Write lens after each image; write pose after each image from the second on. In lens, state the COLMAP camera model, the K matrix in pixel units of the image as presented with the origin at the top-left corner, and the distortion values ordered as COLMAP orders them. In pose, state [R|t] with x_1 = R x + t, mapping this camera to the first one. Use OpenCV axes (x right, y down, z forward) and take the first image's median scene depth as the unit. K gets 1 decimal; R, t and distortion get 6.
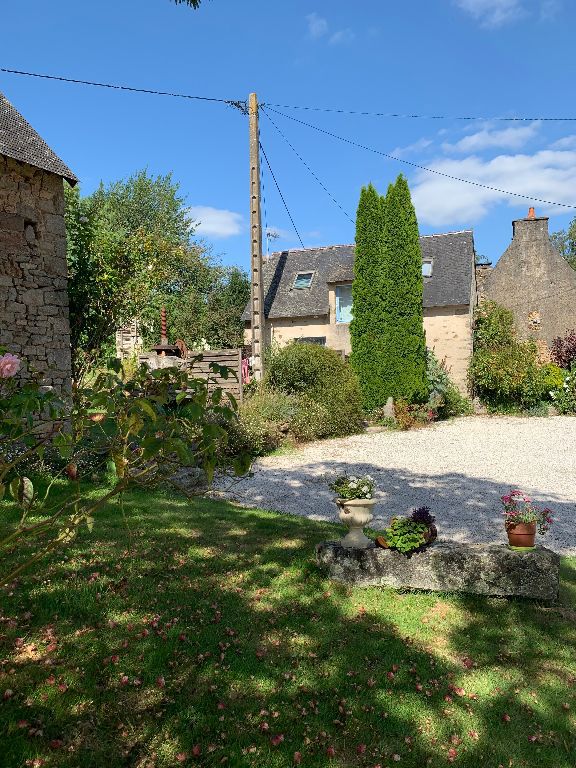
lens RADIAL K [[578.2, 0, 288.0], [0, 578.2, 384.0], [0, 0, 1]] dist [-0.000580, -0.002278]
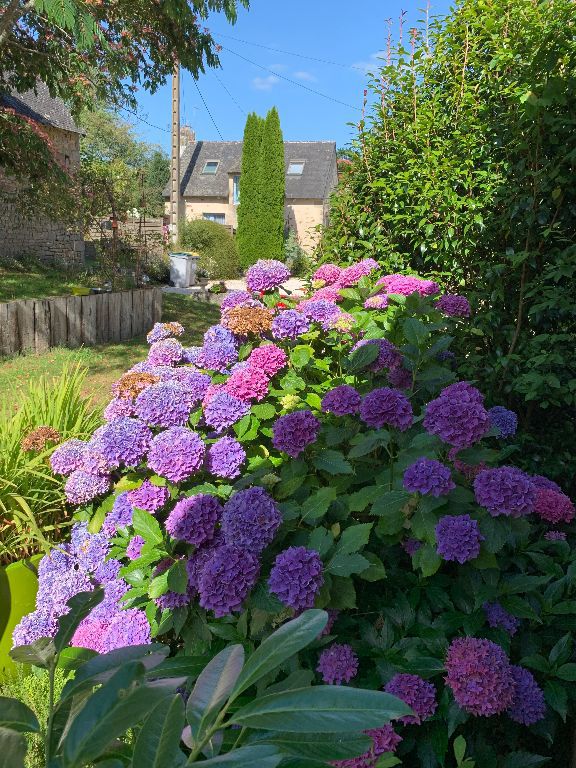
lens RADIAL K [[578.2, 0, 288.0], [0, 578.2, 384.0], [0, 0, 1]] dist [-0.000580, -0.002278]
pose [[0.988997, 0.036439, 0.143377, 0.030544], [-0.066703, 0.974917, 0.212339, 0.011997], [-0.132044, -0.219566, 0.966620, -0.439957]]
